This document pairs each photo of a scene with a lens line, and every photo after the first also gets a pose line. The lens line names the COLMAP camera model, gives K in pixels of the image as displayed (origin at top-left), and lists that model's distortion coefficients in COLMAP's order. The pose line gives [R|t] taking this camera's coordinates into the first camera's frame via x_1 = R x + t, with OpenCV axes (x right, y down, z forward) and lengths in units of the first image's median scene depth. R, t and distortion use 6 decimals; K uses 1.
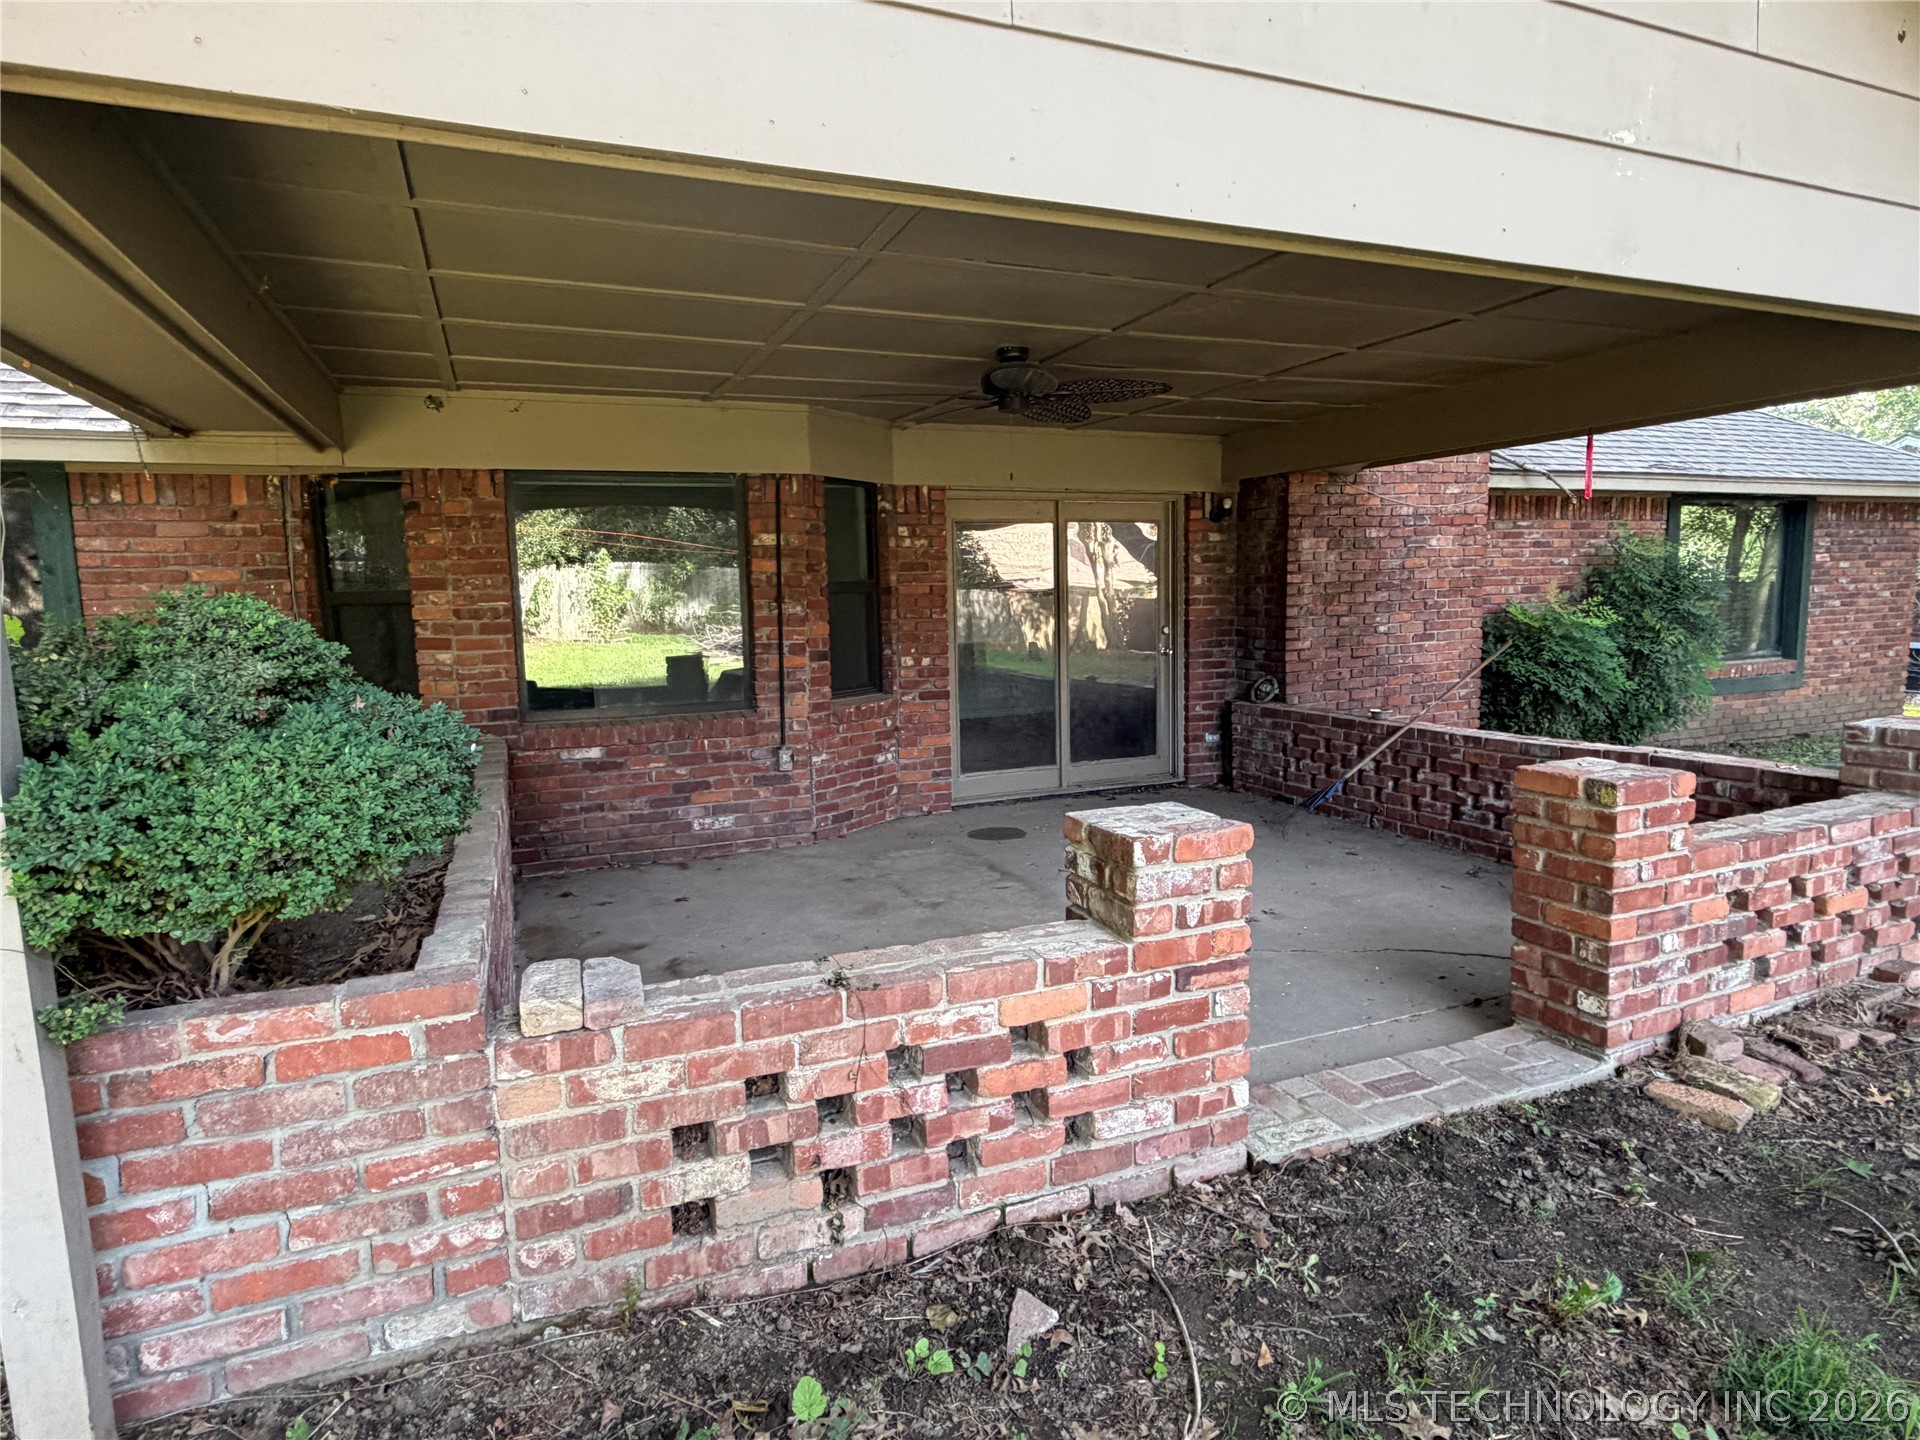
lens RADIAL K [[1065.5, 0, 959.8], [0, 1065.5, 722.8], [0, 0, 1]] dist [0.025567, 0.000402]
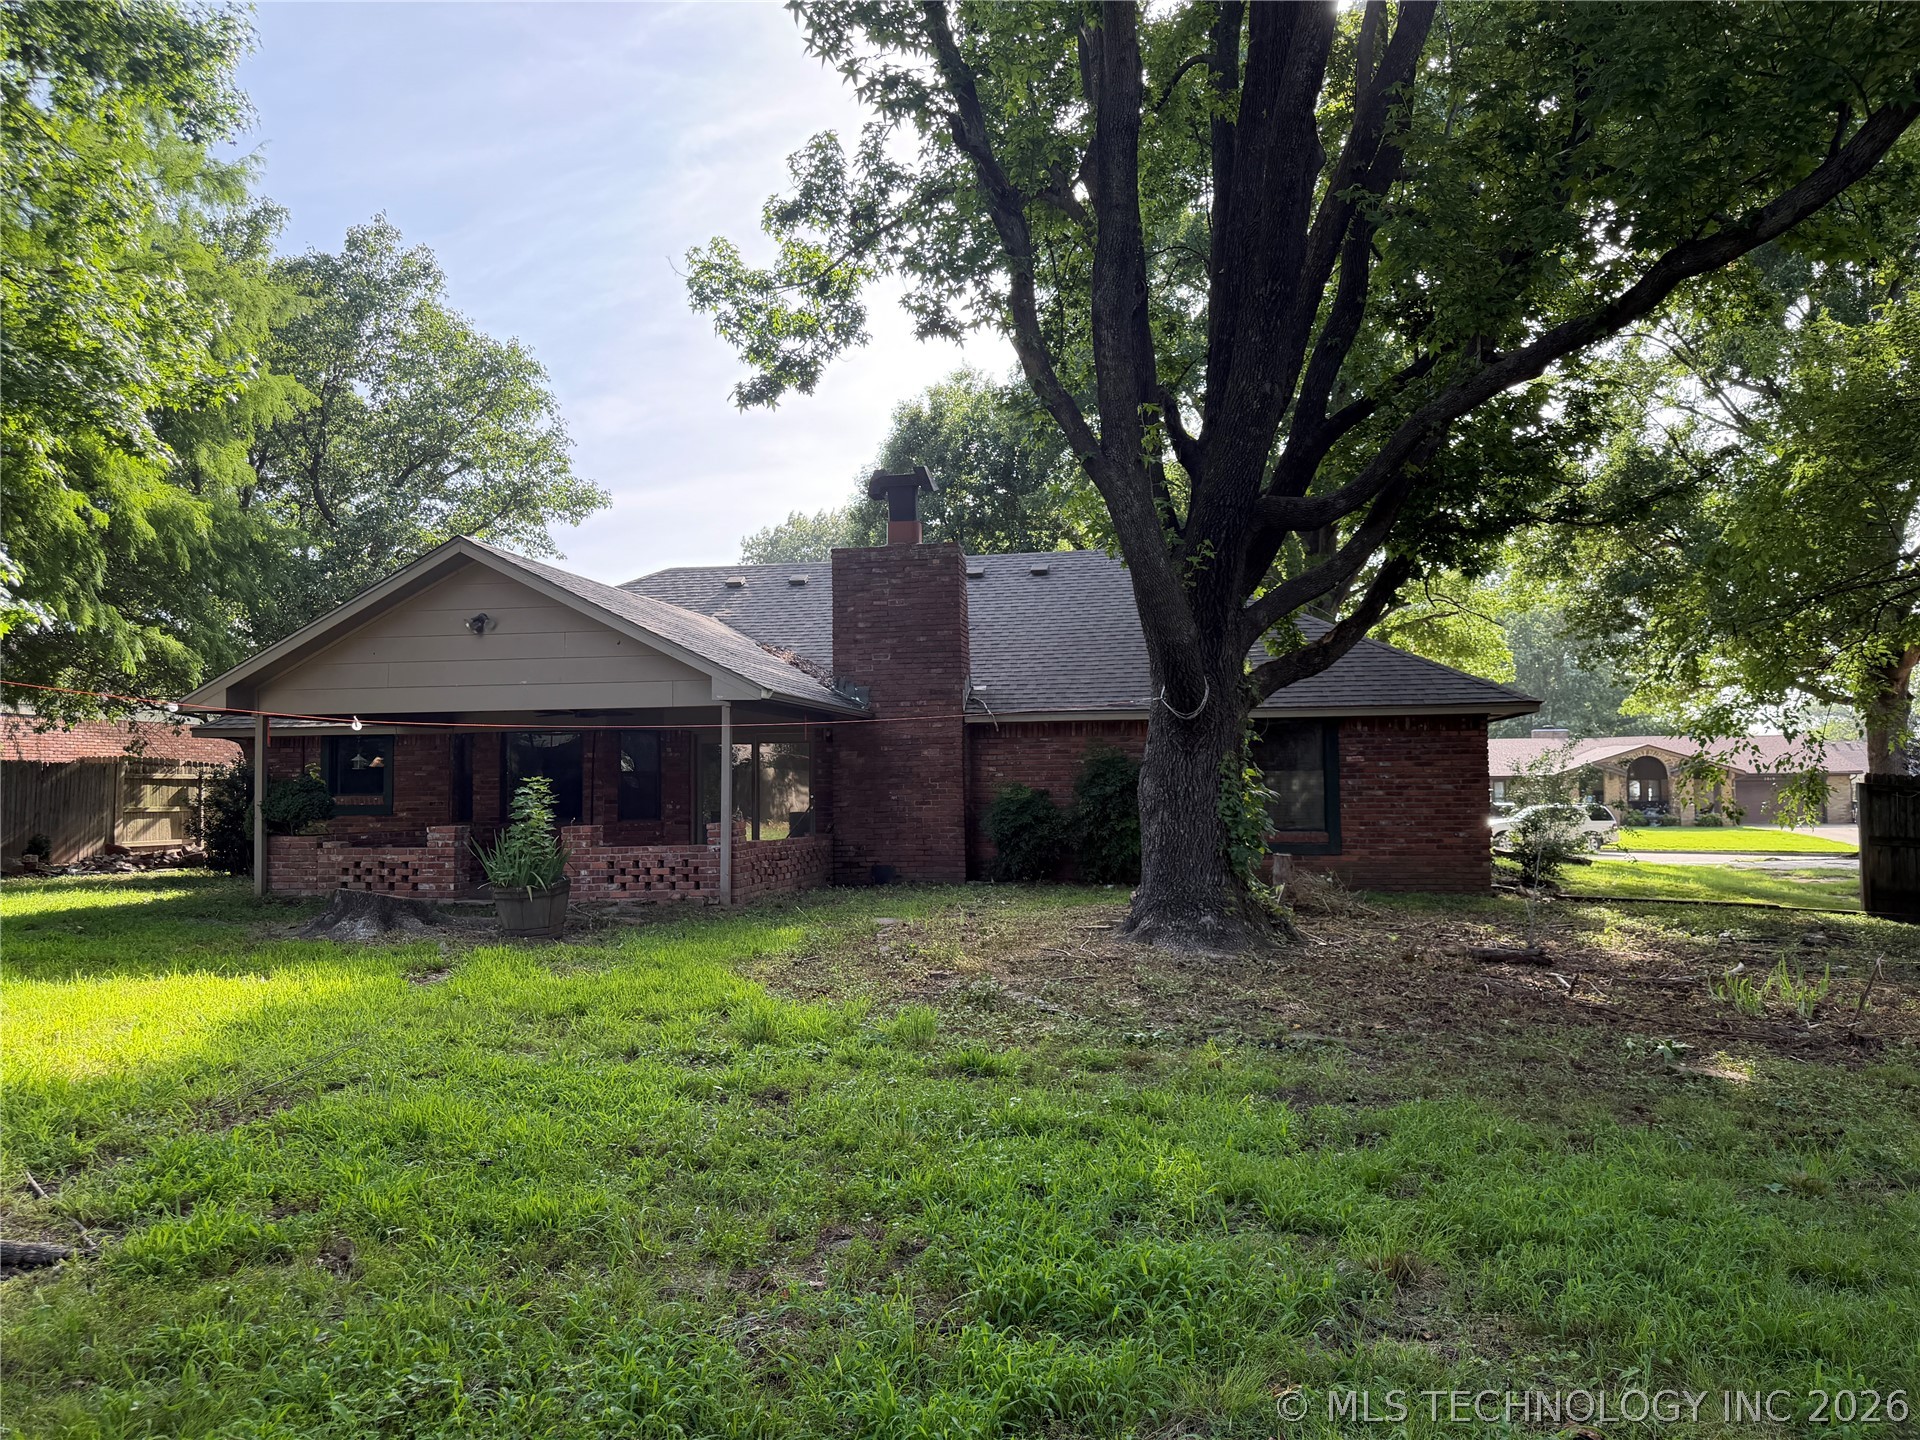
lens RADIAL K [[1356.6, 0, 961.3], [0, 1356.6, 718.7], [0, 0, 1]] dist [0.047201, -0.042559]
pose [[0.850362, -0.011100, -0.526081, 5.494379], [-0.071769, 0.987988, -0.136854, 0.294232], [0.521281, 0.154132, 0.839351, -3.046983]]
